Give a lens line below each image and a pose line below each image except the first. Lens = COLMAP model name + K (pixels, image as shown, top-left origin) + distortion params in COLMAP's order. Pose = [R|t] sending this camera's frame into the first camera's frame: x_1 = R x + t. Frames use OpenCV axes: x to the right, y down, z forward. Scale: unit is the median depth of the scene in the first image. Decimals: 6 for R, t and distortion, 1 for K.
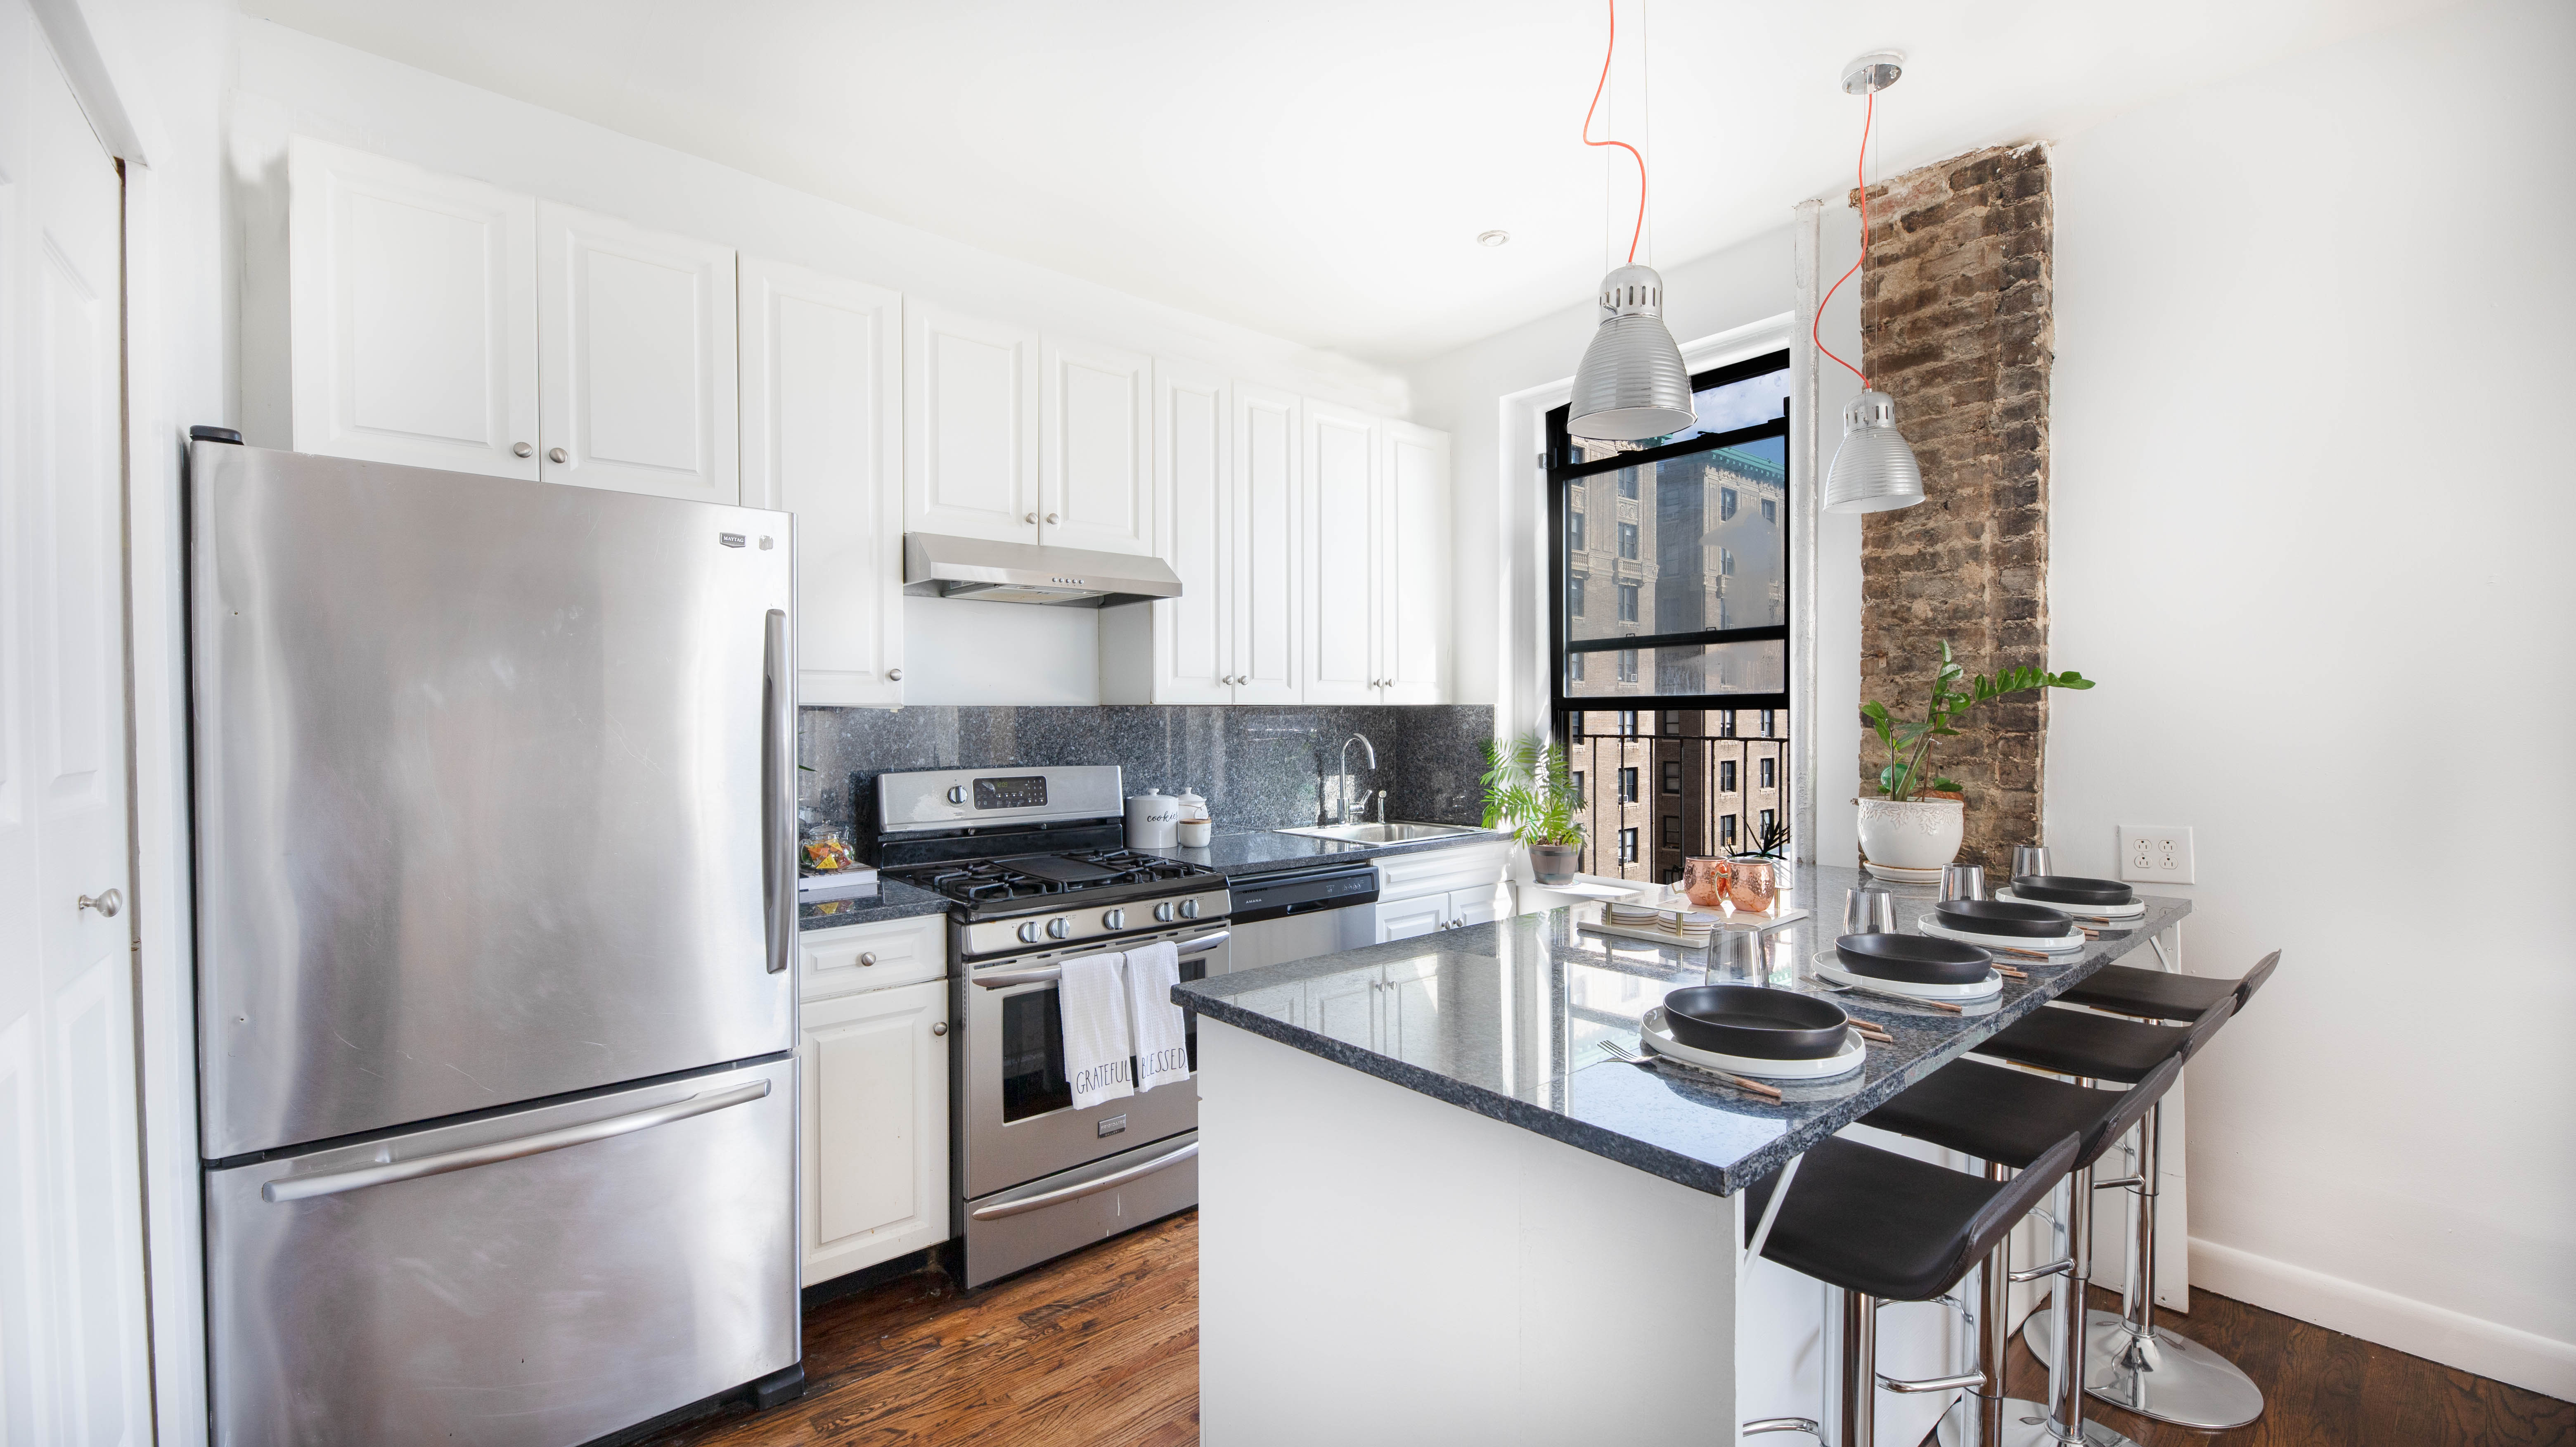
lens RADIAL K [[1055.2, 0, 1284.9], [0, 1055.2, 727.4], [0, 0, 1]] dist [0.000094, -0.000411]
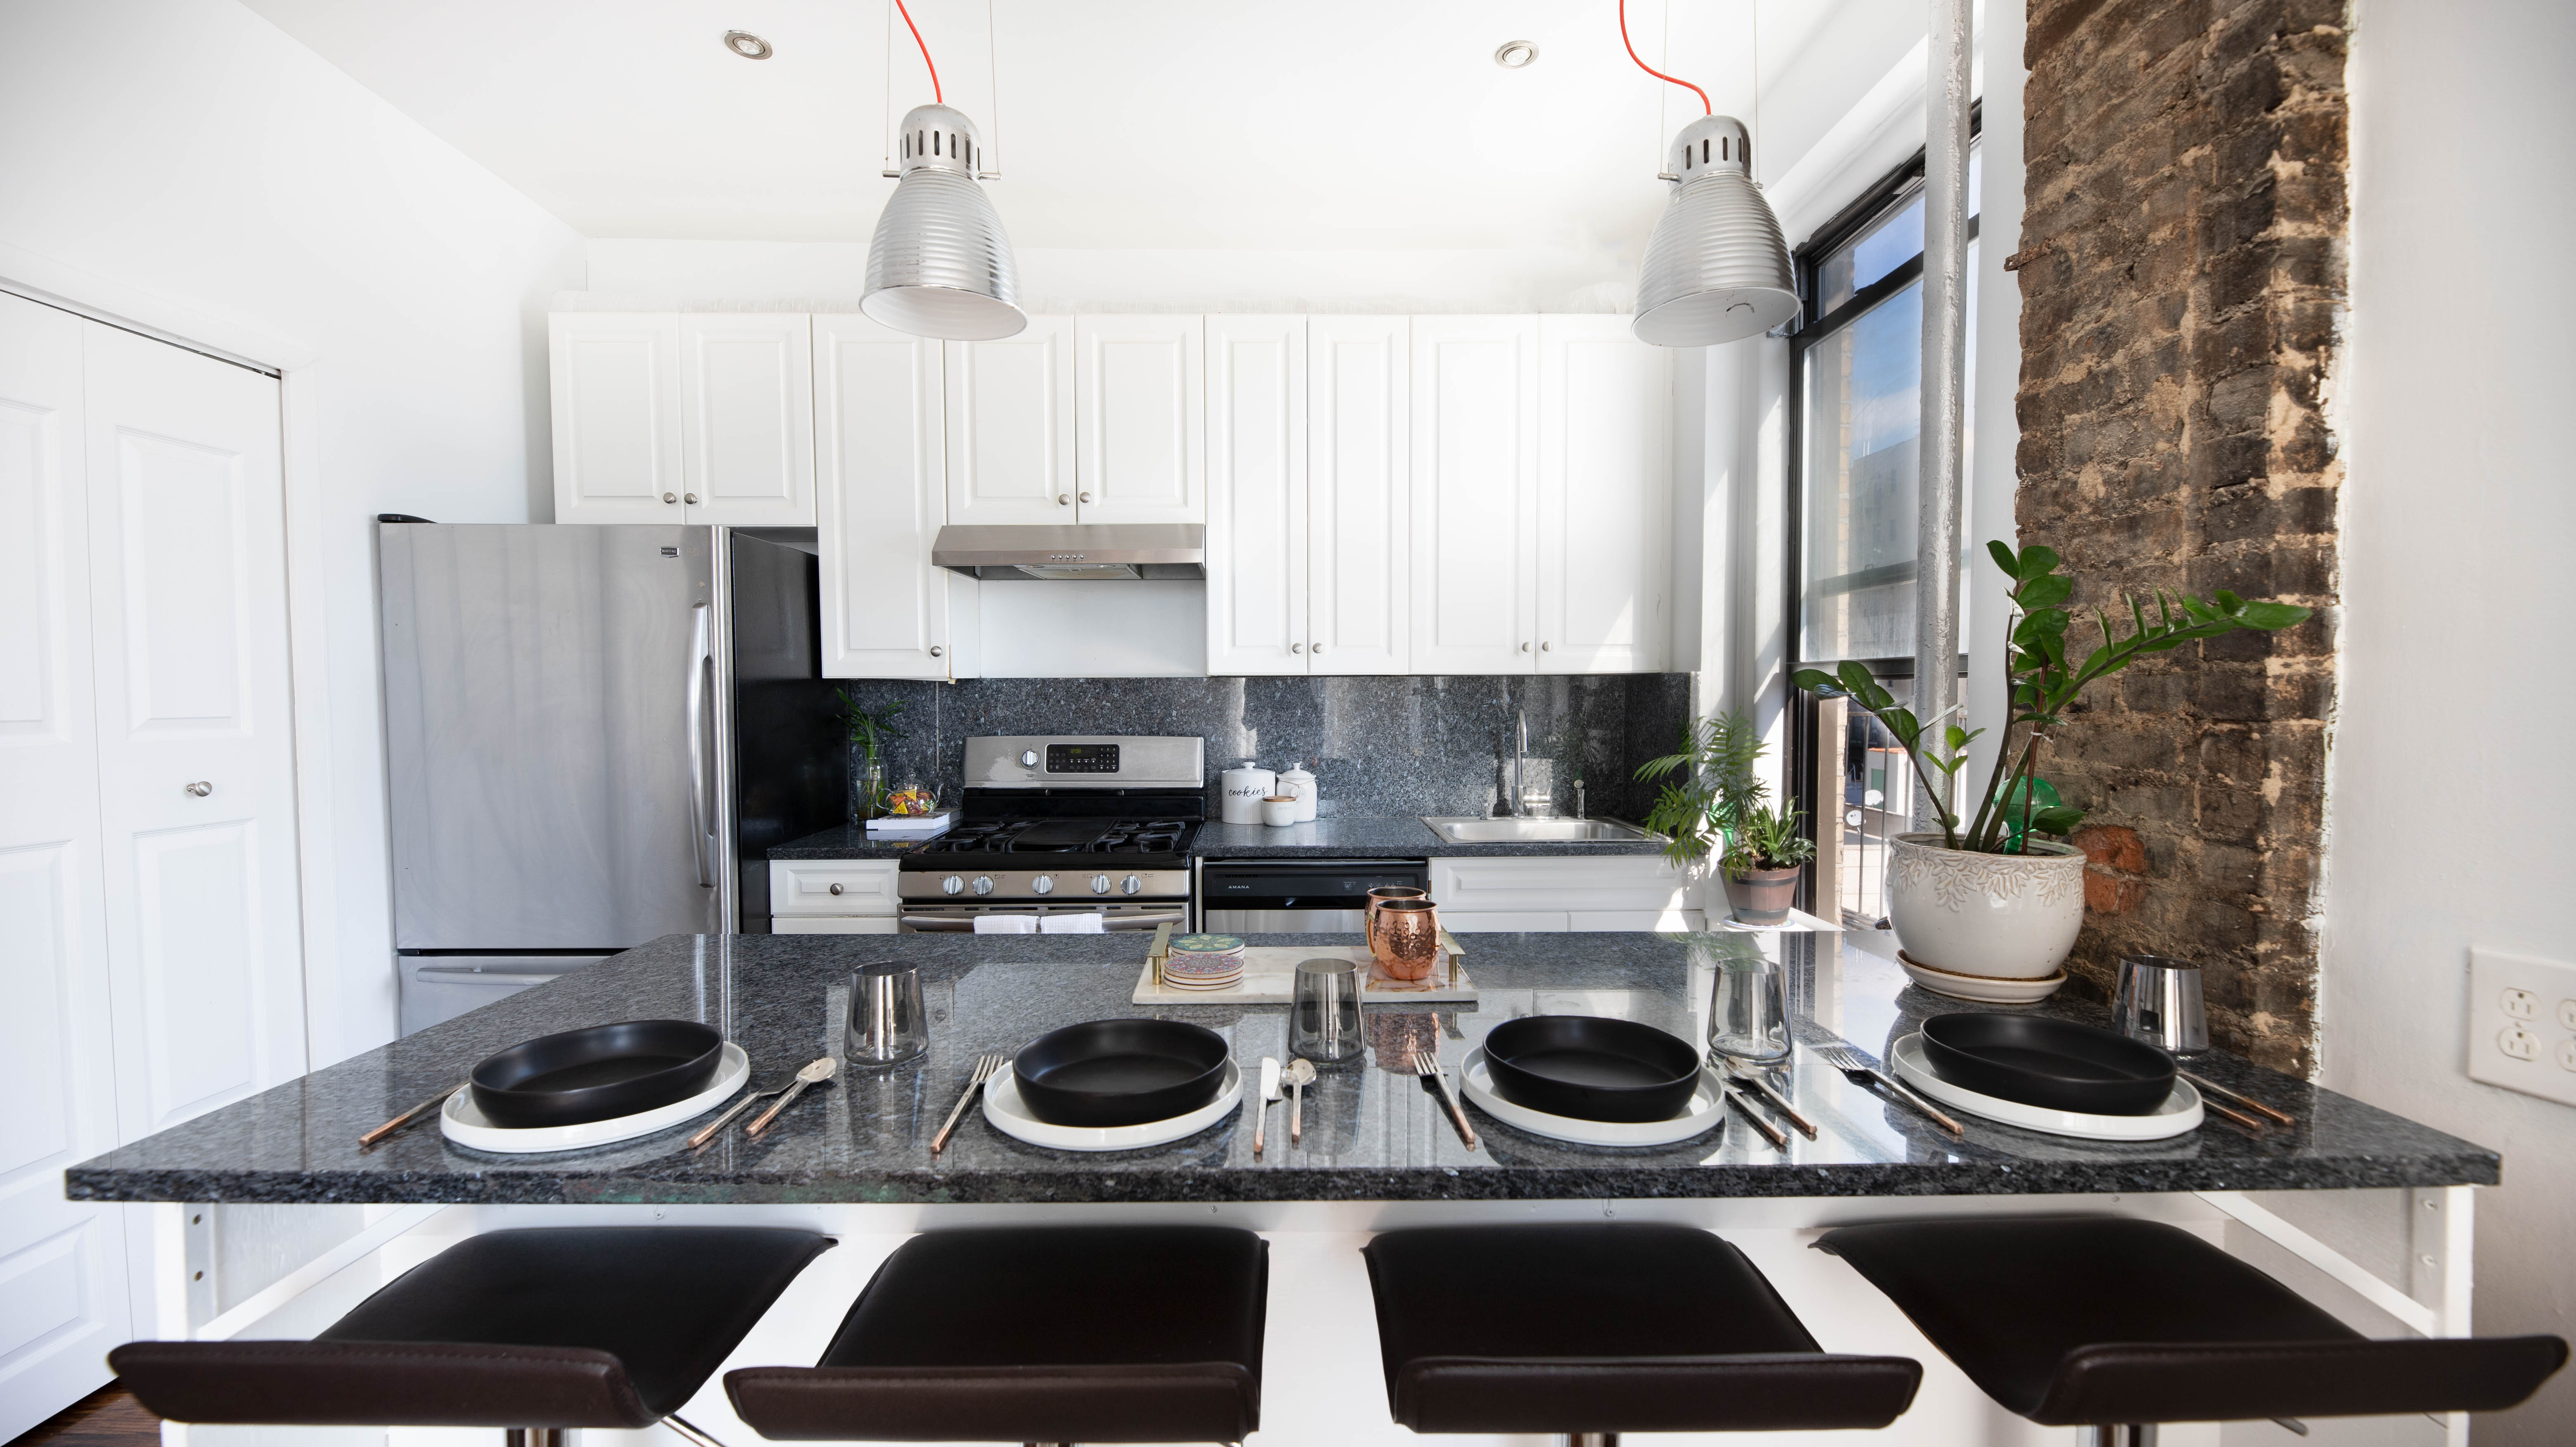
lens RADIAL K [[1055.2, 0, 1287.2], [0, 1055.2, 723.2], [0, 0, 1]] dist [0.000094, -0.000411]
pose [[0.766612, 0.022592, -0.641713, 0.647895], [-0.006919, 0.999613, 0.026926, -0.004821], [0.642073, -0.016202, 0.766472, 0.349483]]
